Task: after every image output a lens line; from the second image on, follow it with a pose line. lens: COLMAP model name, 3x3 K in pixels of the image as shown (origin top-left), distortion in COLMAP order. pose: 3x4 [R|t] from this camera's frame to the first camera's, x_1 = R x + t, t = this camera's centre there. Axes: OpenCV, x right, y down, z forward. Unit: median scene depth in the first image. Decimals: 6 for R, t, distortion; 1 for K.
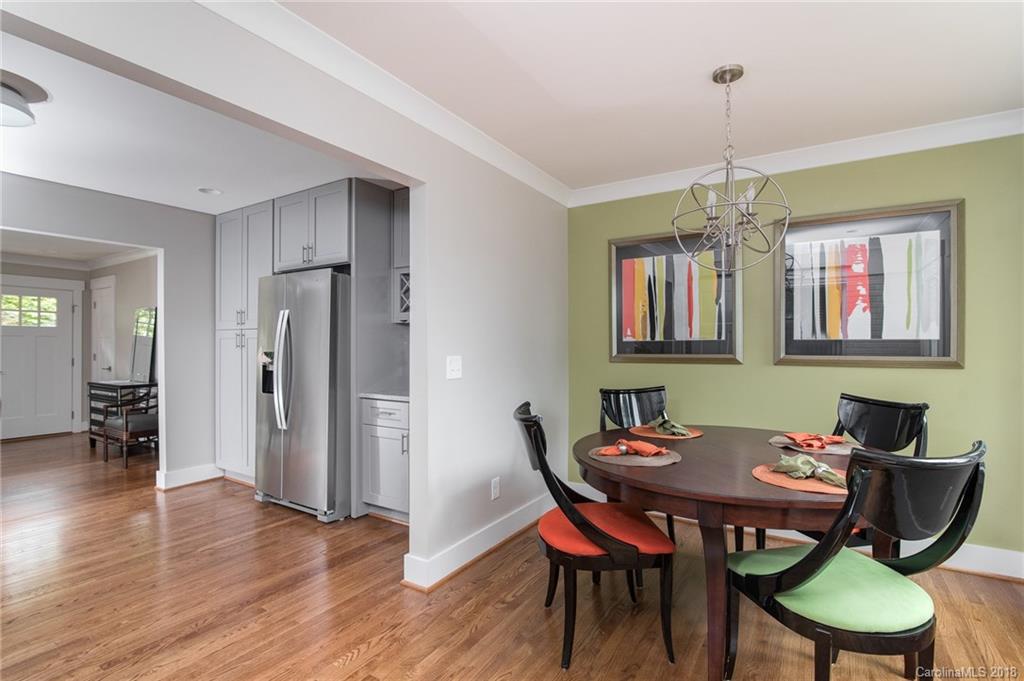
lens RADIAL K [[480.8, 0, 510.8], [0, 480.8, 349.8], [0, 0, 1]] dist [-0.019408, 0.000069]
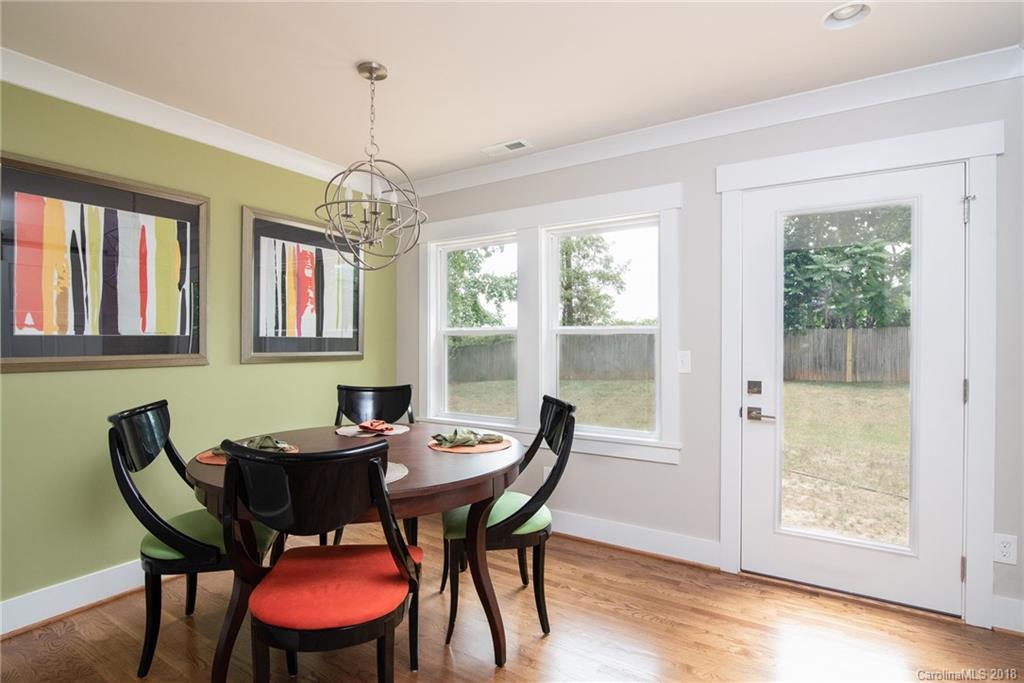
lens RADIAL K [[521.2, 0, 509.4], [0, 521.2, 342.5], [0, 0, 1]] dist [-0.025189, 0.000148]
pose [[-0.002222, 0.001746, 0.999996, -0.452673], [0.007096, 0.999973, -0.001730, -0.003992], [-0.999972, 0.007092, -0.002234, 0.505732]]
